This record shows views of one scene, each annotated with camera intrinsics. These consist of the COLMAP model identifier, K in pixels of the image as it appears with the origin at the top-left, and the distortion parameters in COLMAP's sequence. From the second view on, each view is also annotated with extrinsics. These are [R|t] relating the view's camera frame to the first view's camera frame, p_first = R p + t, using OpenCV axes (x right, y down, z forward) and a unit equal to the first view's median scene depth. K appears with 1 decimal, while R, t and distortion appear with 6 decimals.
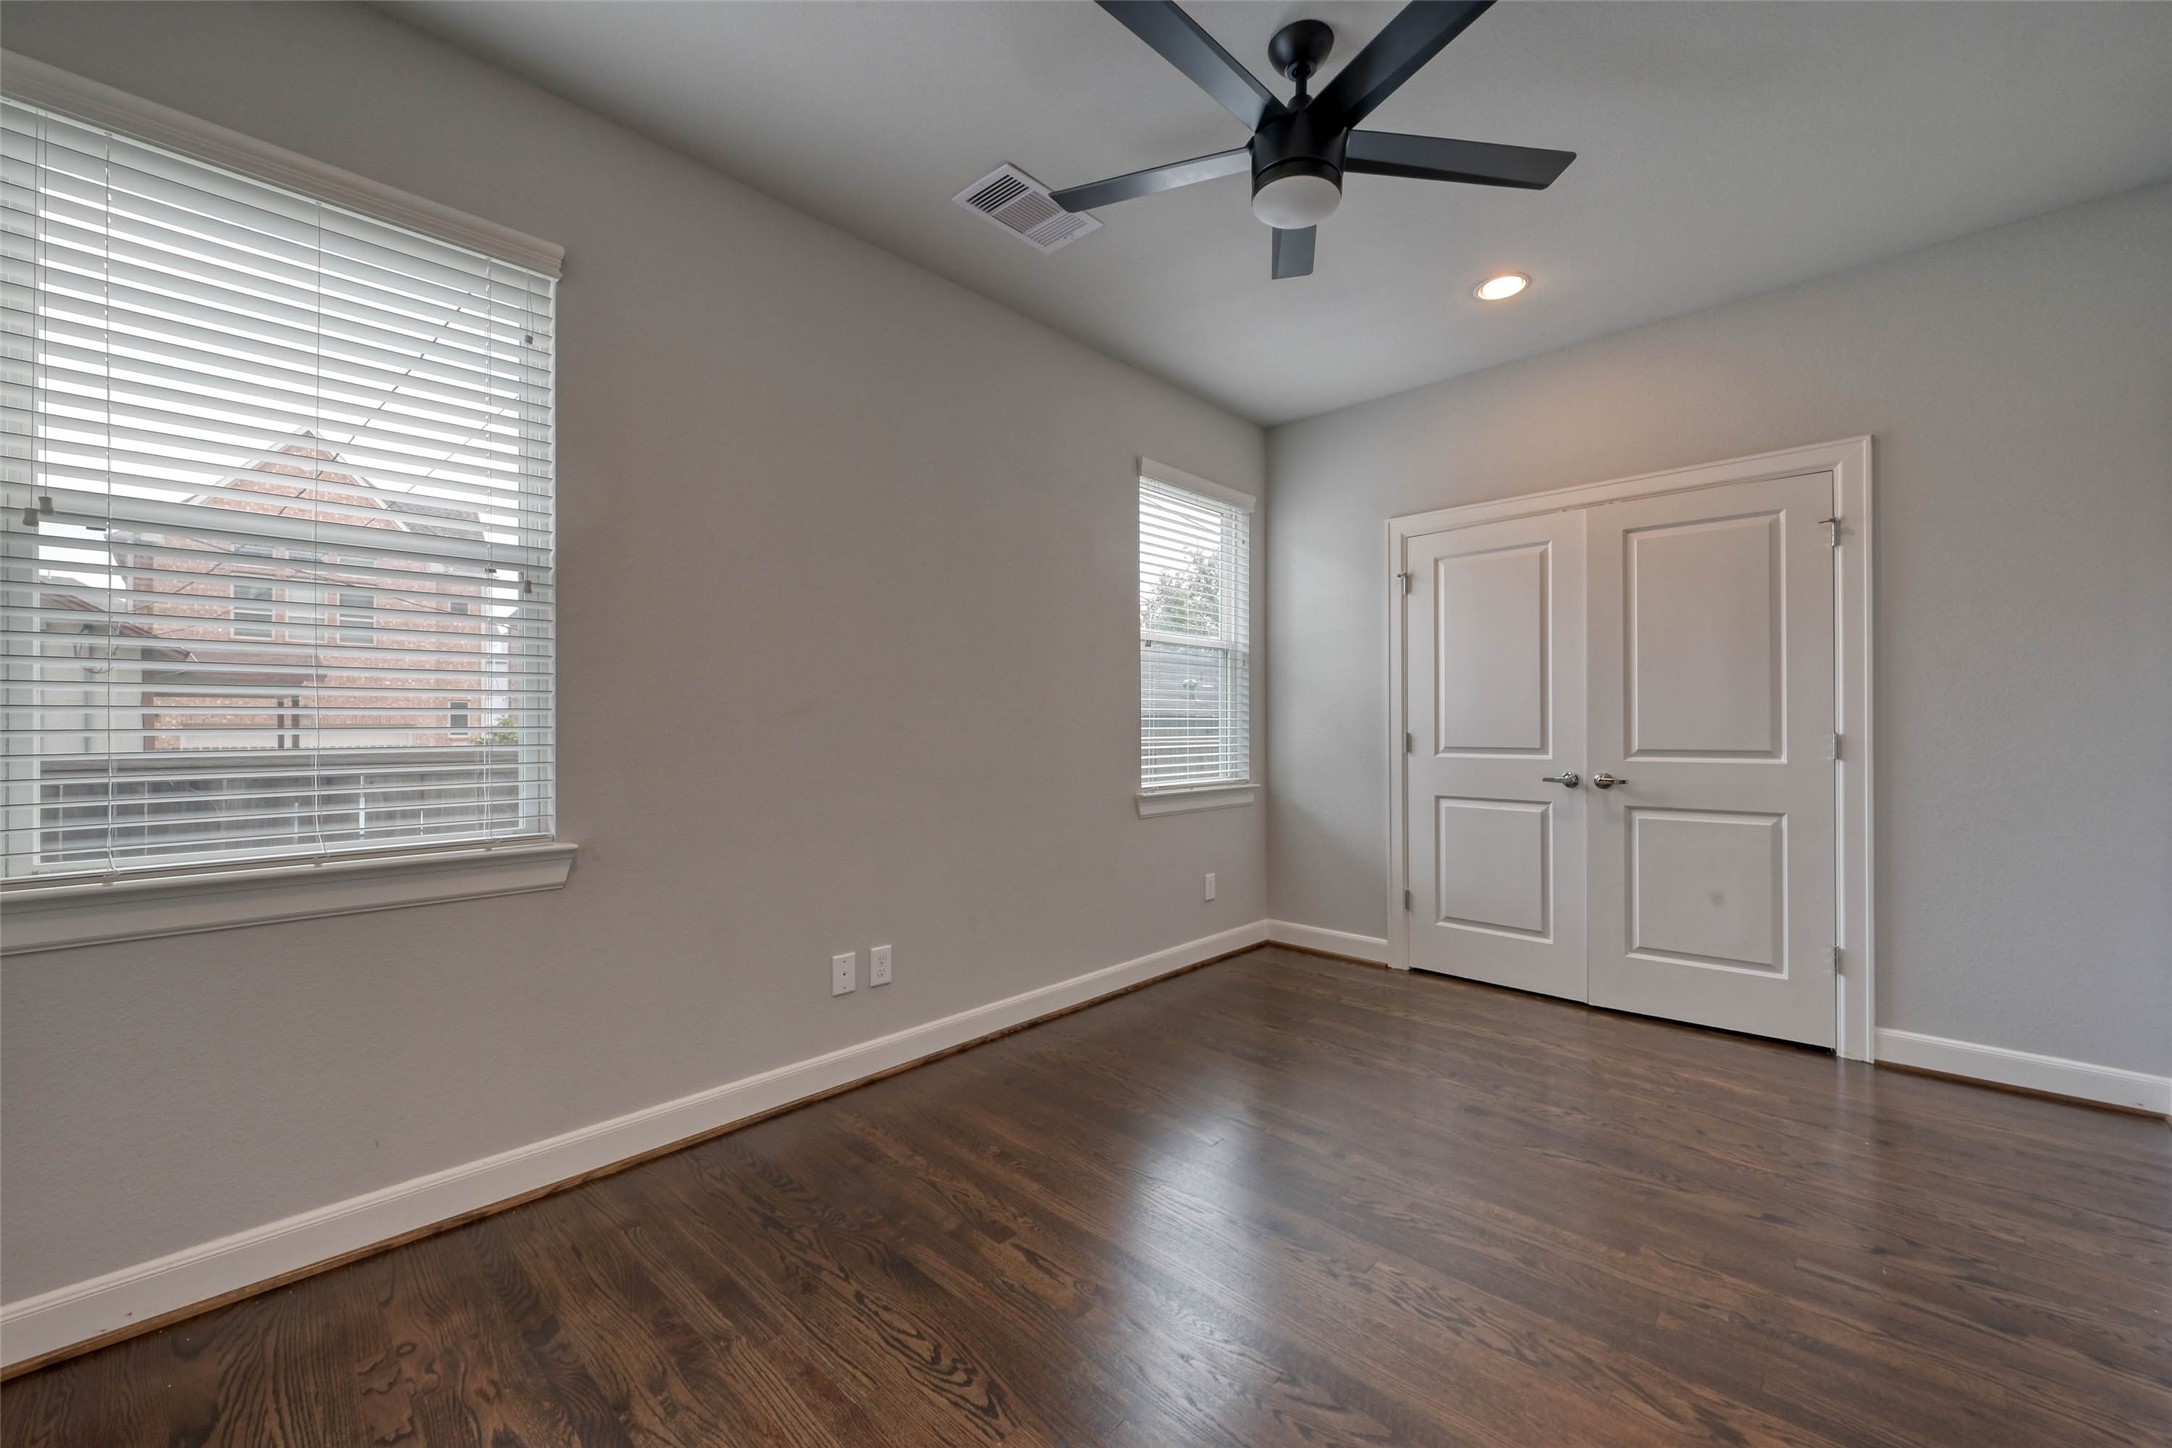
lens RADIAL K [[852.3, 0, 1086.0], [0, 852.3, 724.0], [0, 0, 1]] dist [-0.001259, 0.000088]
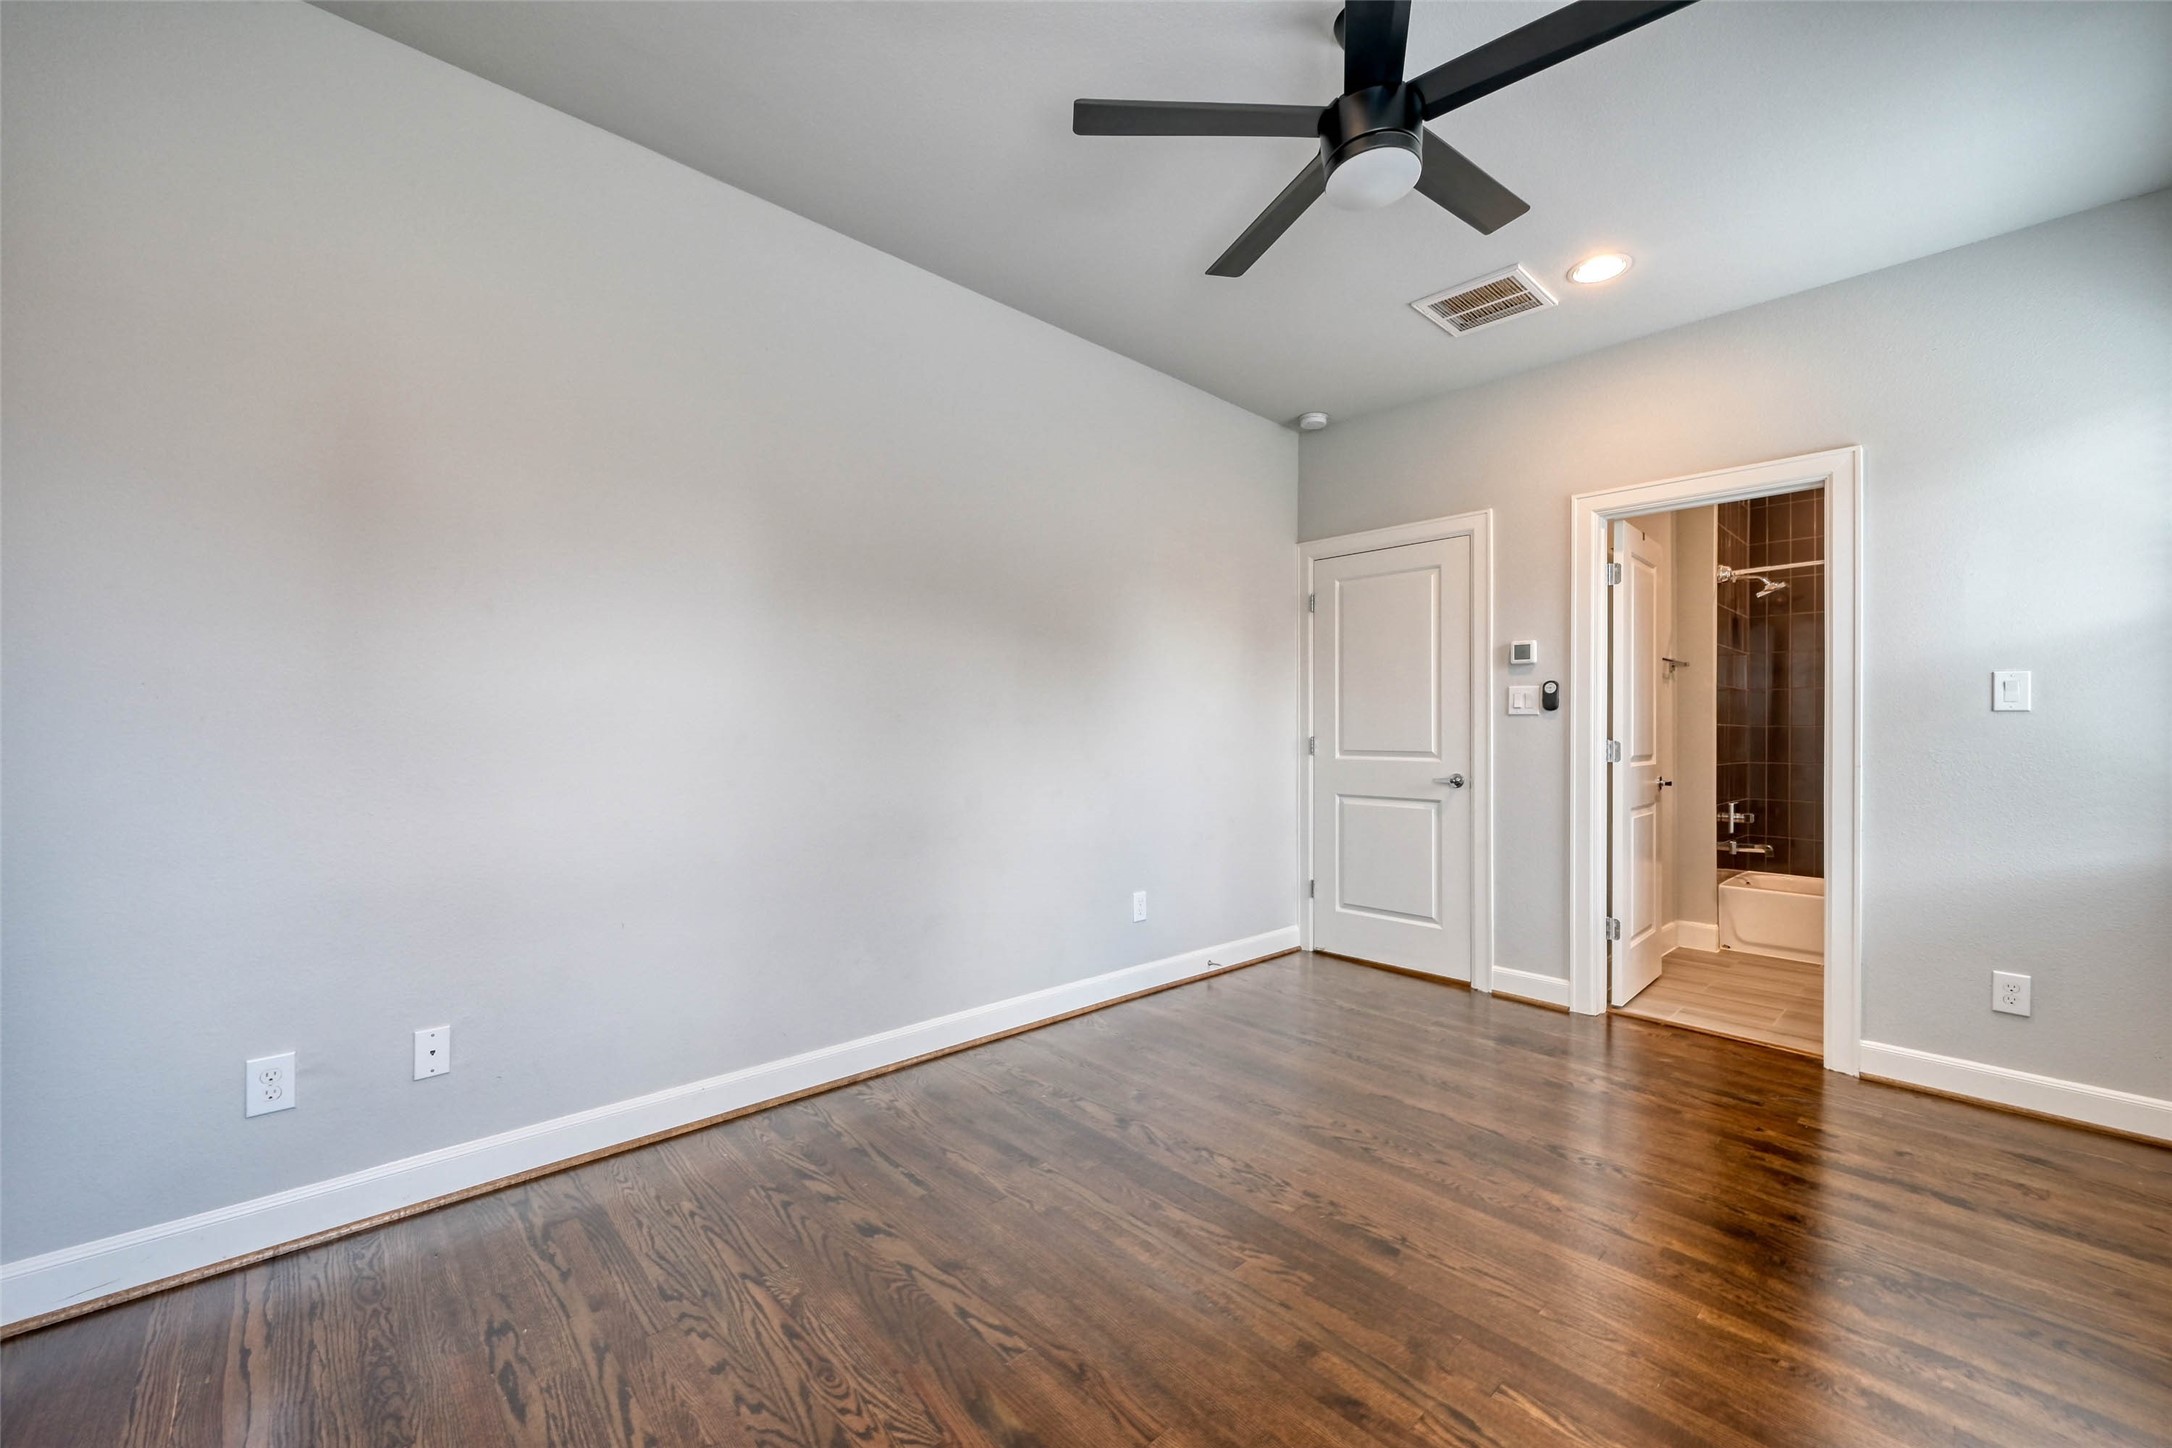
lens RADIAL K [[852.3, 0, 1086.0], [0, 852.3, 724.0], [0, 0, 1]] dist [-0.001259, 0.000088]
pose [[-0.998074, -0.006744, 0.061662, 0.502724], [-0.007475, 0.999904, -0.011635, 0.008674], [-0.061577, -0.012074, -0.998029, 1.966642]]
